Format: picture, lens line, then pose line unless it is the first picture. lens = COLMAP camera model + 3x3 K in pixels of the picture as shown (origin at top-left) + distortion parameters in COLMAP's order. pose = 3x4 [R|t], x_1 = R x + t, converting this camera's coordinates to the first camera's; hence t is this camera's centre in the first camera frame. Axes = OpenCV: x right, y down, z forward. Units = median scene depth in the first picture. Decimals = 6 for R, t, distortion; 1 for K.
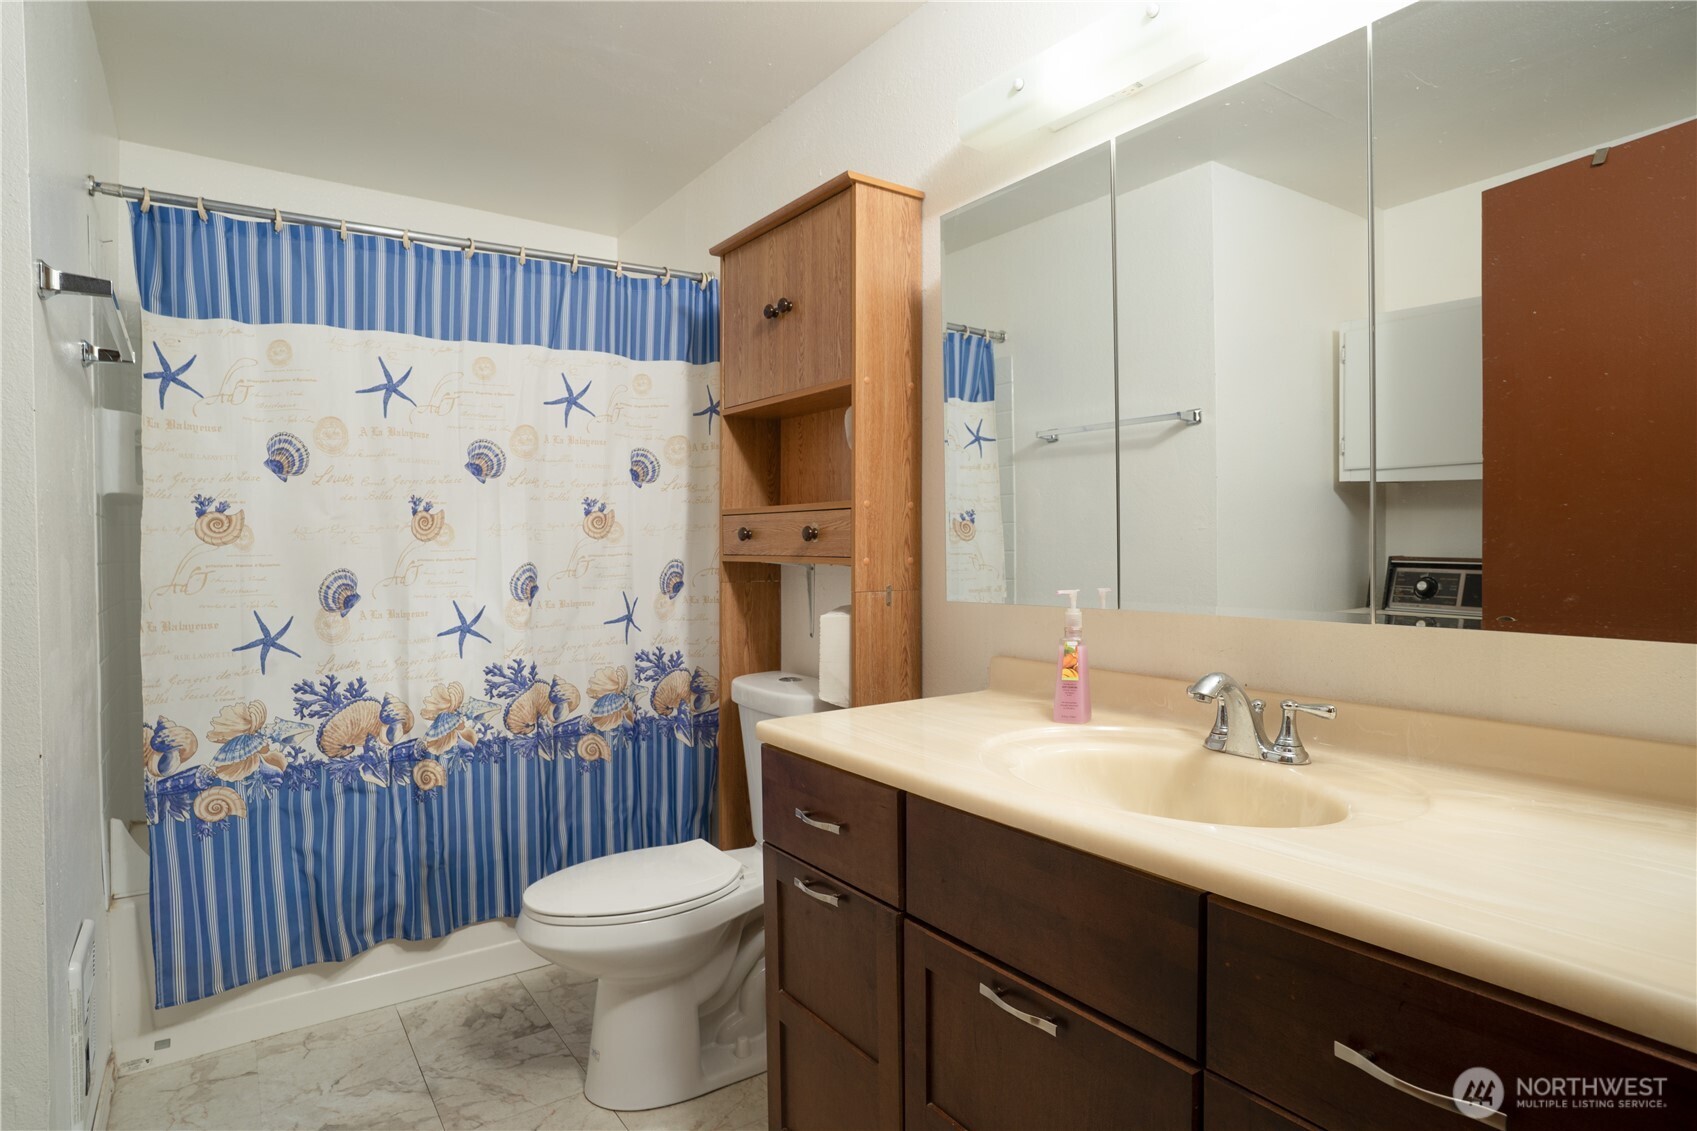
lens RADIAL K [[930.6, 0, 855.6], [0, 930.6, 553.1], [0, 0, 1]] dist [-0.024526, 0.019516]
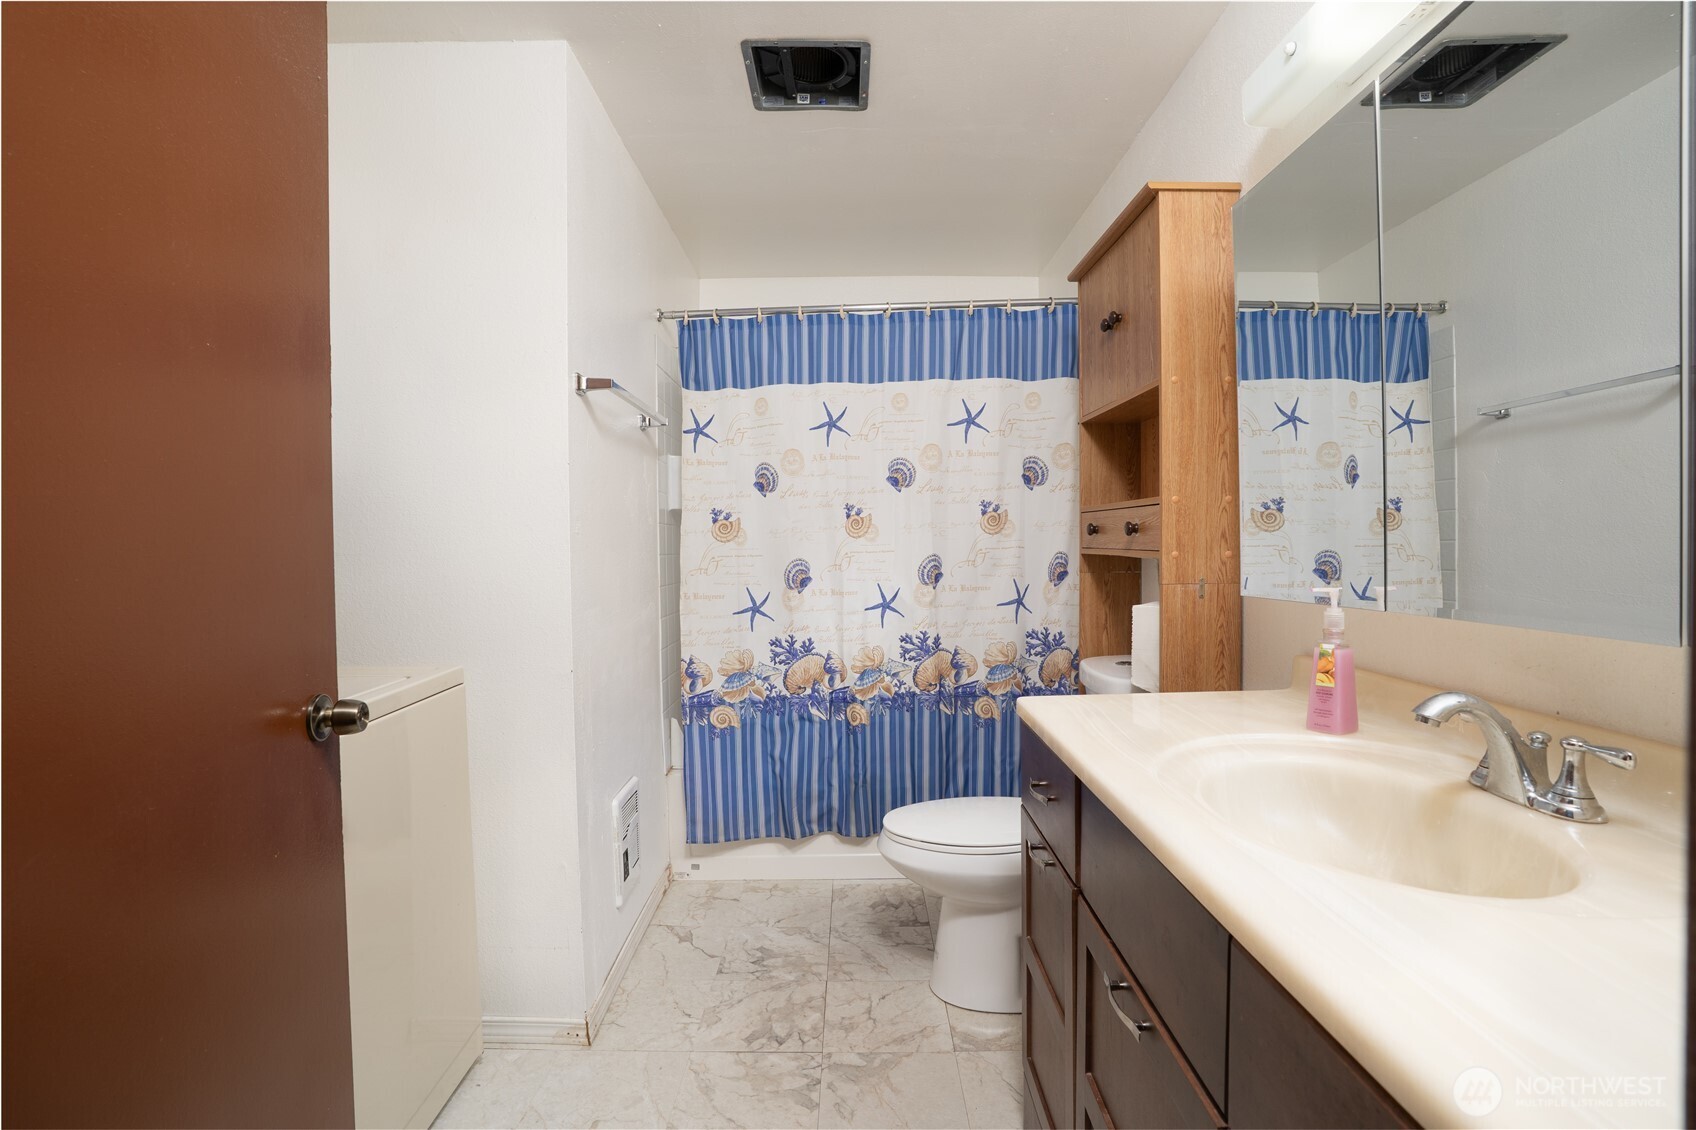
lens RADIAL K [[792.4, 0, 833.4], [0, 792.4, 553.0], [0, 0, 1]] dist [-0.053111, 0.021878]
pose [[0.822249, 0.001999, -0.569125, 0.165518], [0.004468, 0.999940, 0.009966, -0.003148], [0.569111, -0.010737, 0.822191, 0.057410]]
